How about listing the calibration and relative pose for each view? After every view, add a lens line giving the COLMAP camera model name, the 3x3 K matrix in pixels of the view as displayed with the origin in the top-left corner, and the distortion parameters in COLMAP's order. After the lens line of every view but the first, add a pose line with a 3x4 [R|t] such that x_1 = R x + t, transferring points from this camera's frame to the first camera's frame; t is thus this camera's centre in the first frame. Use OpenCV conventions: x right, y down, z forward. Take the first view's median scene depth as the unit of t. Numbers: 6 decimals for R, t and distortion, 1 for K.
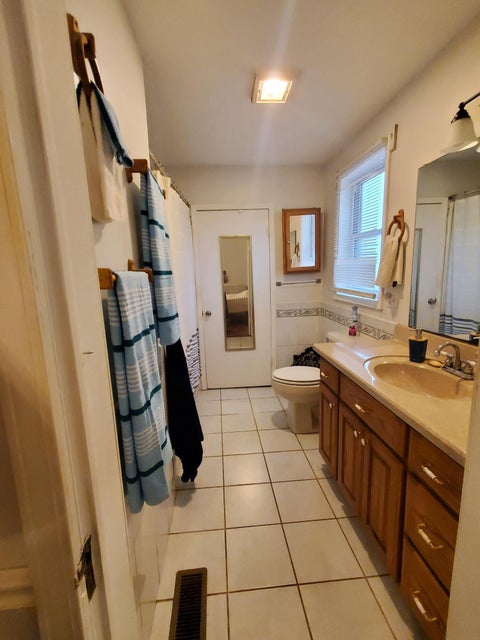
lens RADIAL K [[263.2, 0, 240.0], [0, 263.2, 320.0], [0, 0, 1]] dist [-0.000080, -0.000169]
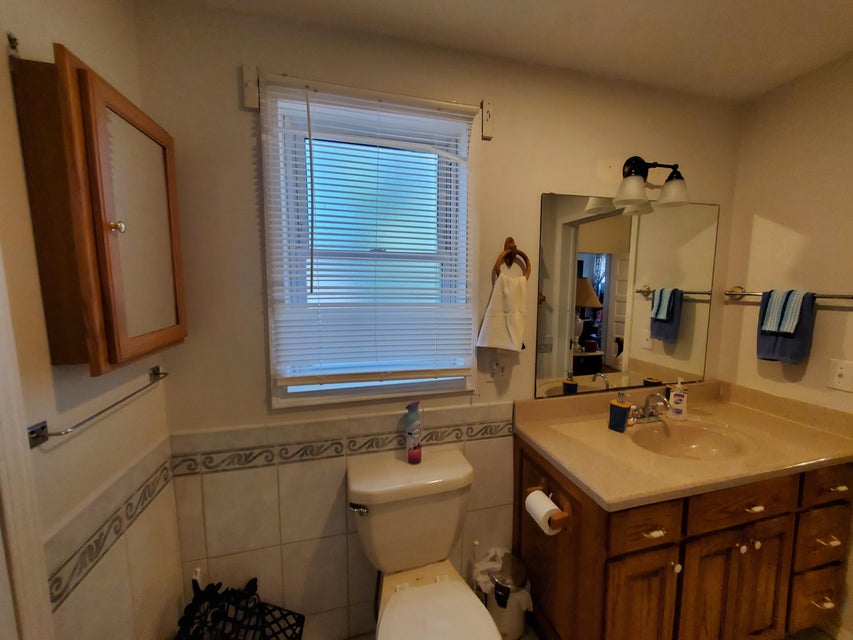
lens RADIAL K [[350.8, 0, 429.3], [0, 350.8, 322.2], [0, 0, 1]] dist [-0.000080, -0.000169]
pose [[-0.149966, -0.078900, 0.985538, -0.210505], [0.199173, 0.973964, 0.108281, -0.293132], [-0.968422, 0.212531, -0.130347, 1.178345]]
